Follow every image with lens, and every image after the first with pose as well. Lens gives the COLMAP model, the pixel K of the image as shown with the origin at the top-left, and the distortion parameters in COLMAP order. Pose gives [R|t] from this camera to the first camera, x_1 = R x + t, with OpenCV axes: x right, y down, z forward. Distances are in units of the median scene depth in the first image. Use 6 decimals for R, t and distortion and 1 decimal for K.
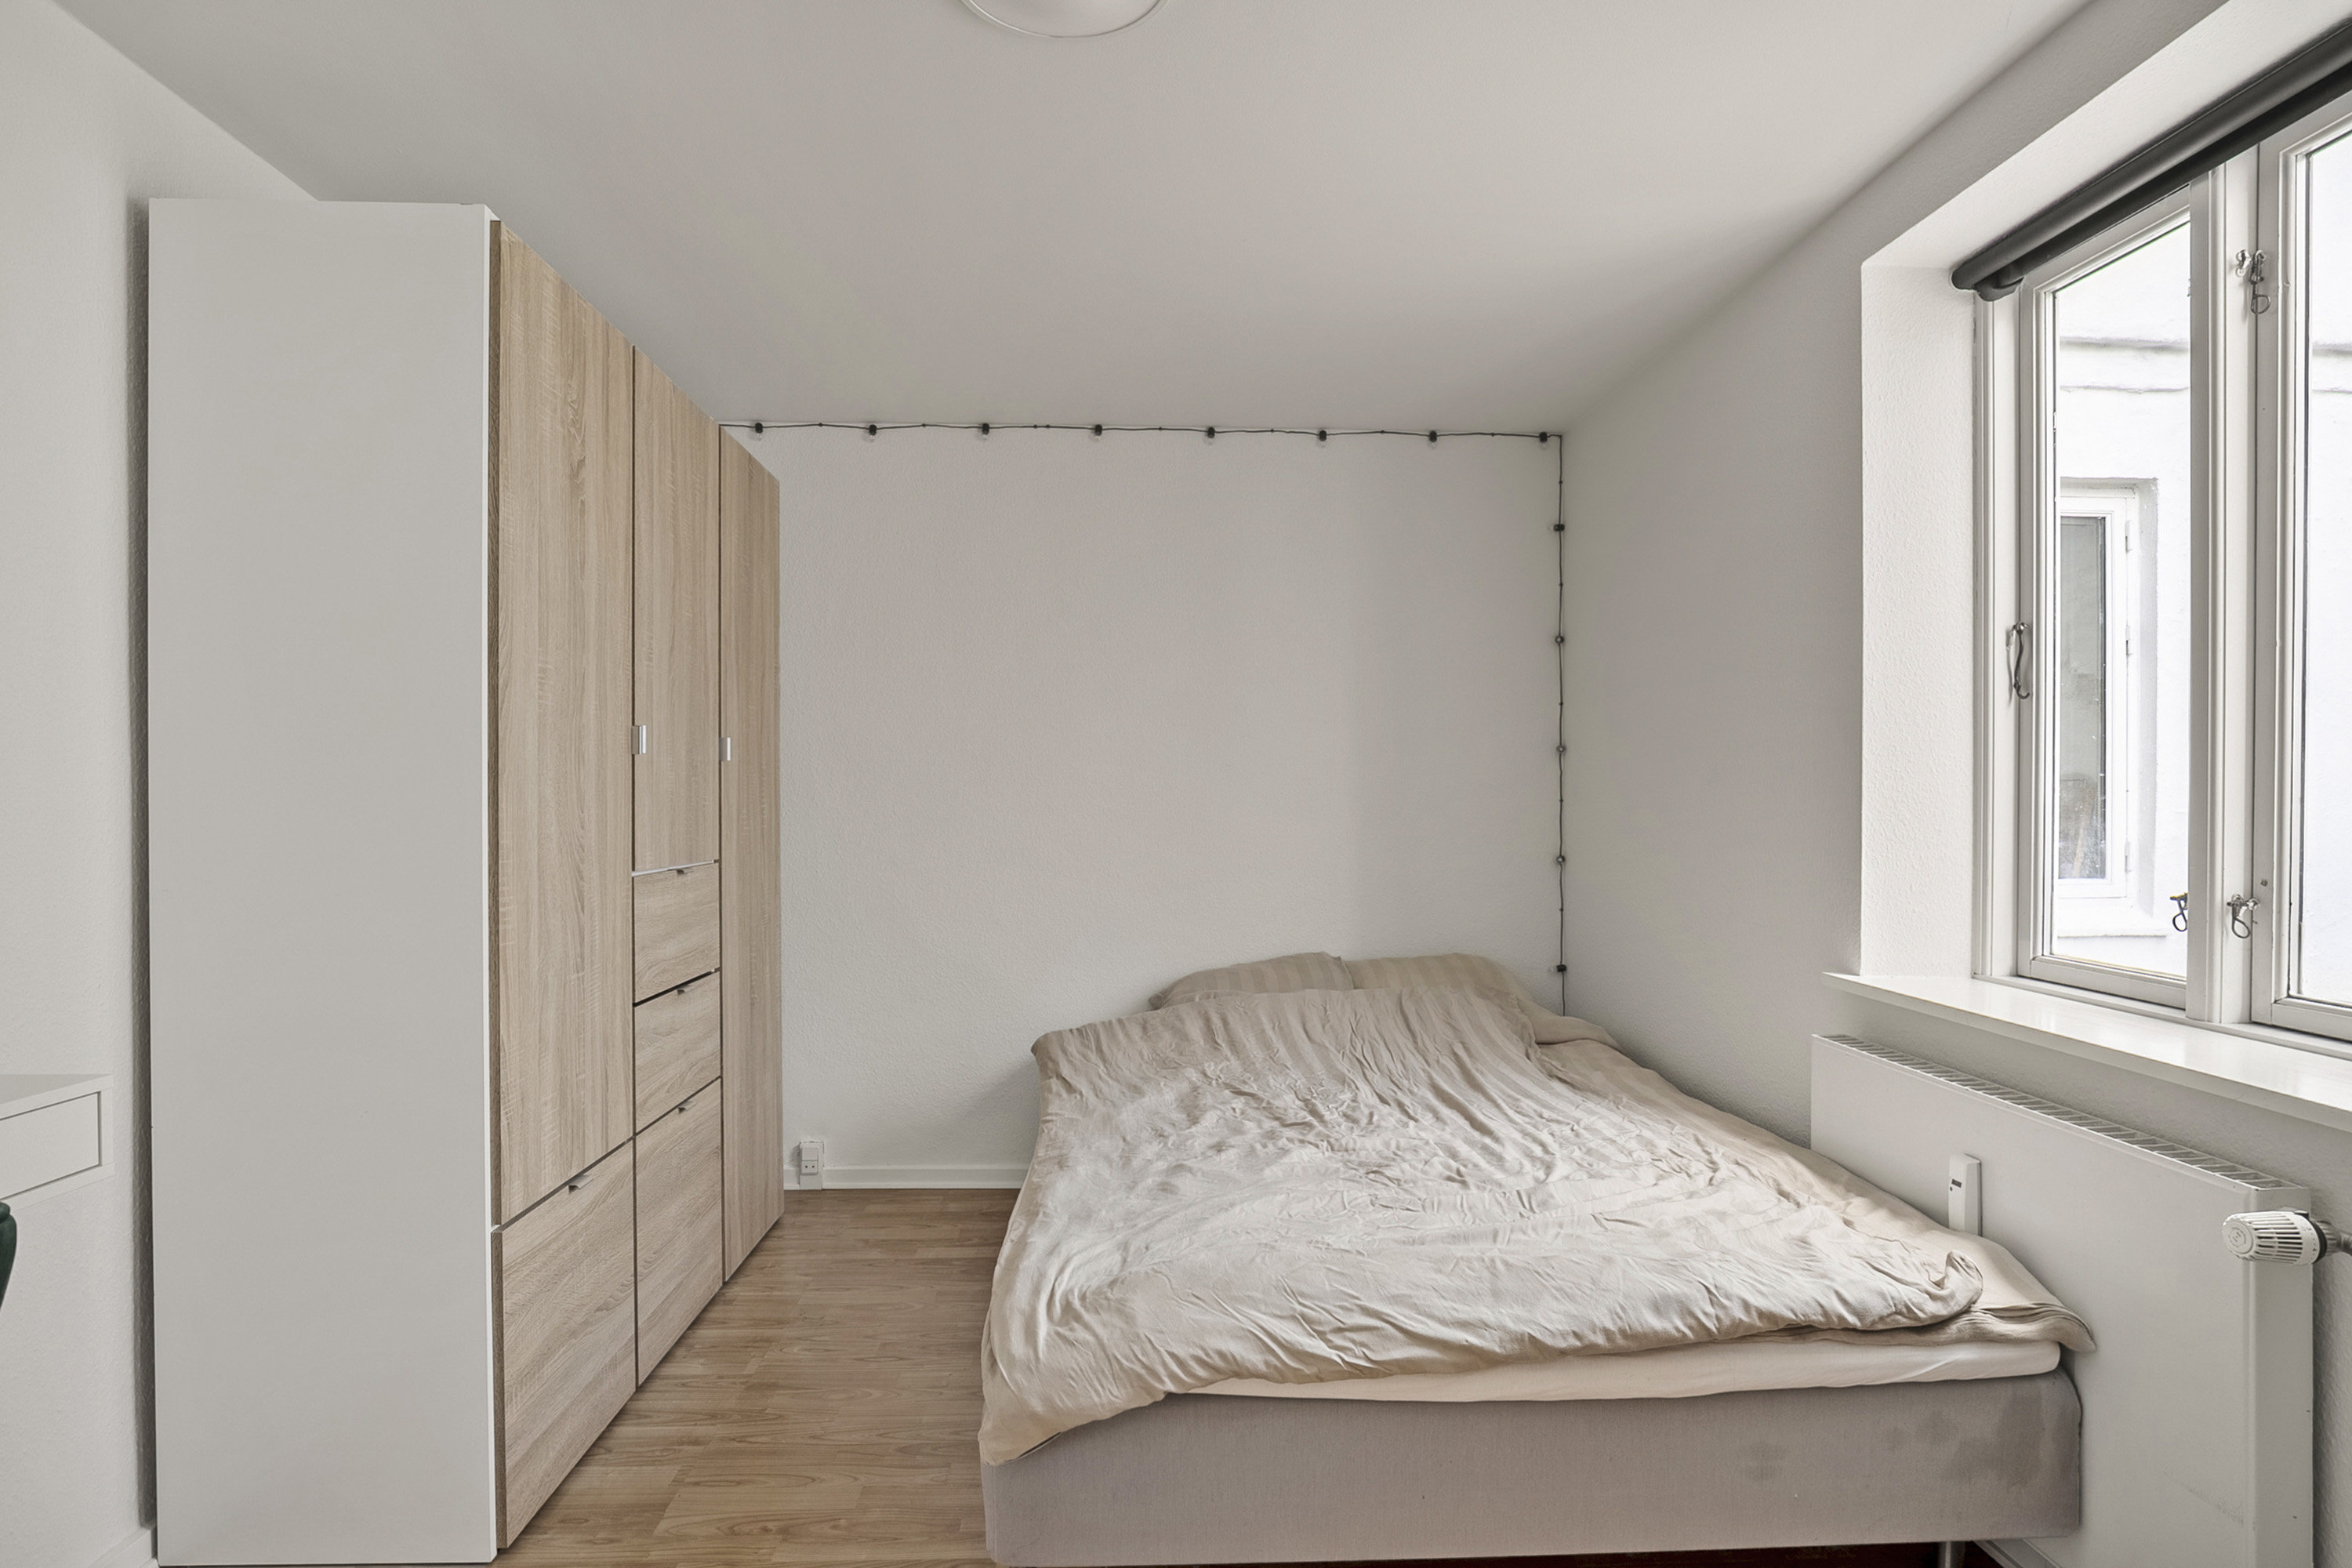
lens RADIAL K [[1228.3, 0, 1177.6], [0, 1228.3, 794.9], [0, 0, 1]] dist [-0.009900, 0.004201]
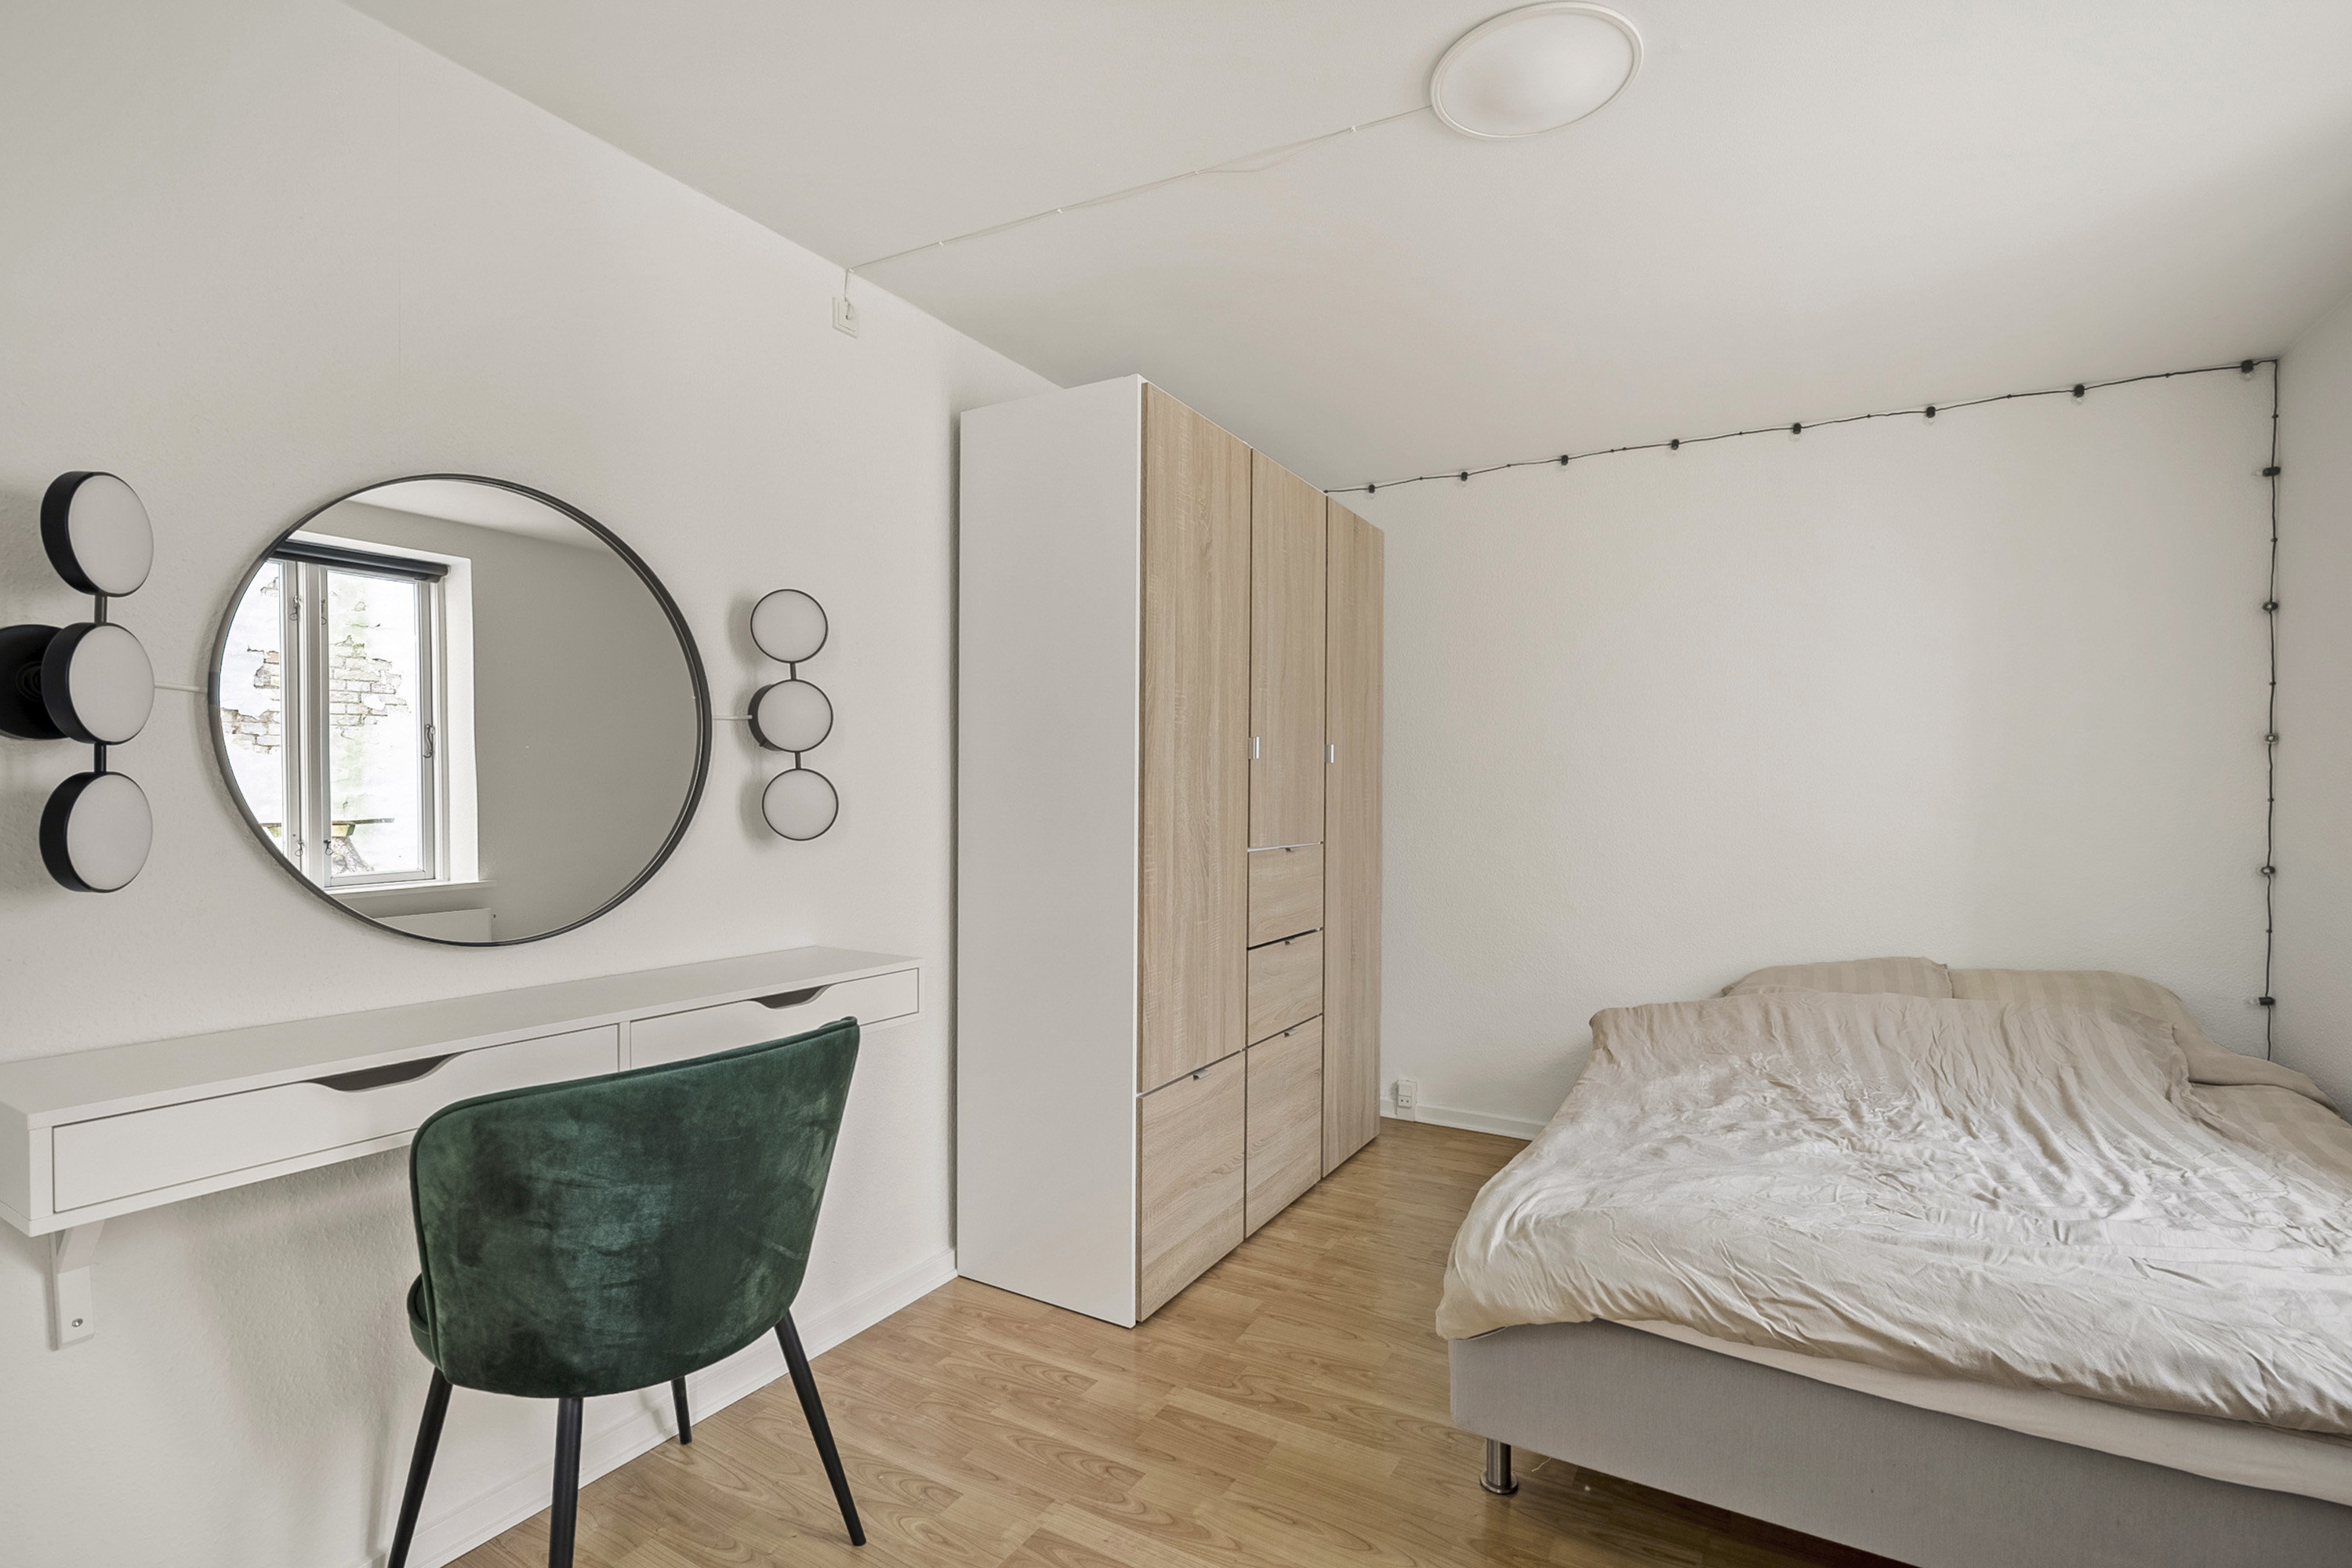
lens RADIAL K [[1099.9, 0, 1173.0], [0, 1099.9, 785.0], [0, 0, 1]] dist [0.003644, 0.002023]
pose [[0.844847, 0.000068, -0.535009, 0.133259], [-0.002981, 0.999985, -0.004581, 0.000476], [0.535000, 0.005465, 0.844834, -0.049110]]
